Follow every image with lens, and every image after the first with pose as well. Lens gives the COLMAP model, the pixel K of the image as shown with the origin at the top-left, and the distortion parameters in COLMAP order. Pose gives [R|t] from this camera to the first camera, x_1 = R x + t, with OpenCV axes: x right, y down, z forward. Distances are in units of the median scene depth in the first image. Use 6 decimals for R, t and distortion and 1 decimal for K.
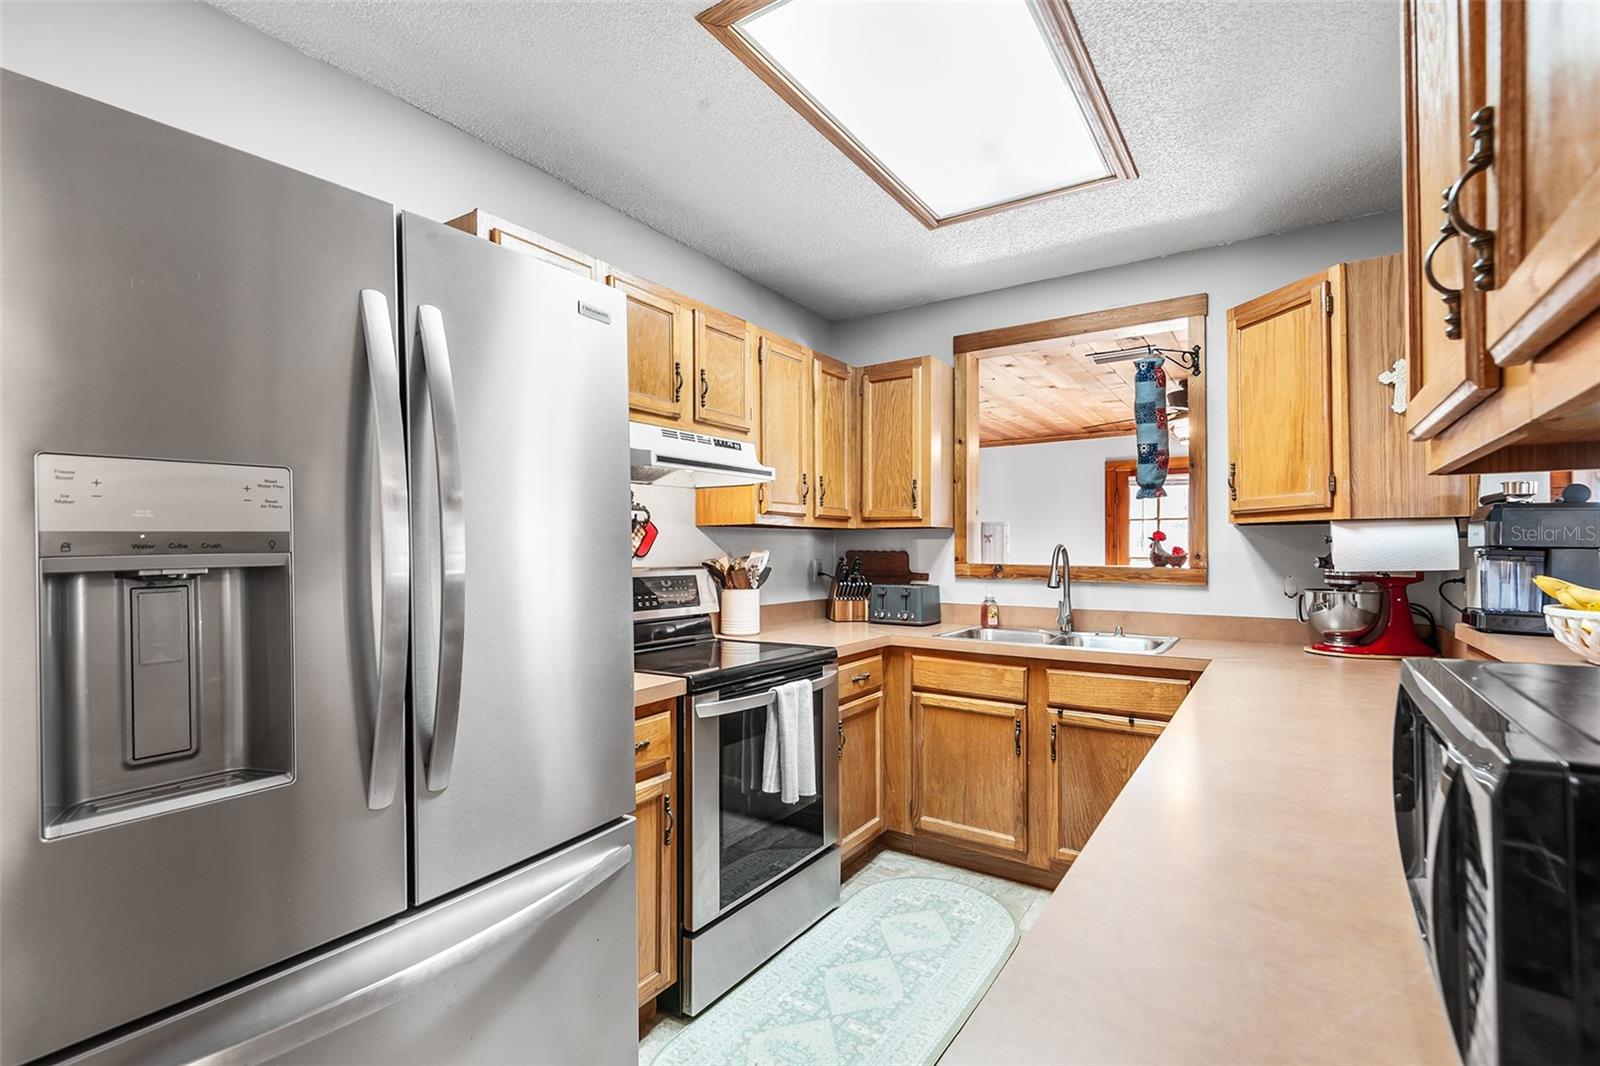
lens RADIAL K [[730.2, 0, 803.8], [0, 730.2, 544.8], [0, 0, 1]] dist [0.031051, -0.018987]
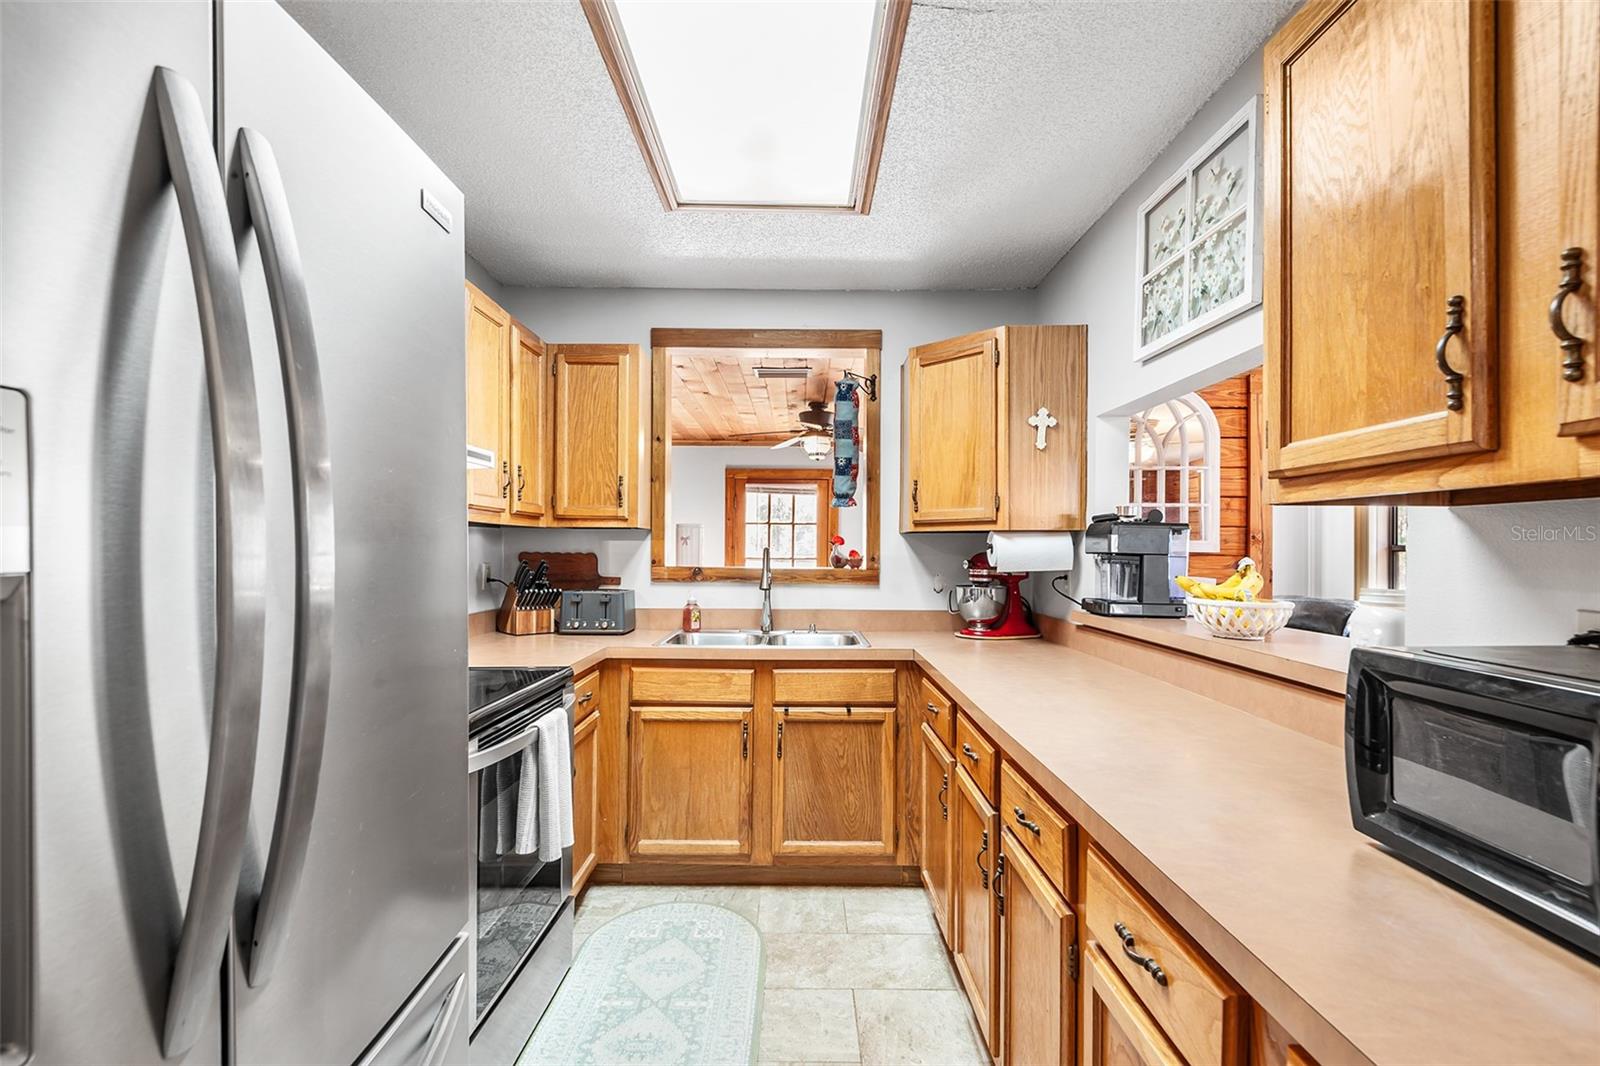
lens RADIAL K [[730.2, 0, 802.8], [0, 730.2, 543.9], [0, 0, 1]] dist [0.031051, -0.018987]
pose [[0.832099, 0.008612, 0.554560, -0.194089], [-0.009073, 0.999957, -0.001915, -0.004677], [-0.554553, -0.003438, 0.832141, 0.120980]]
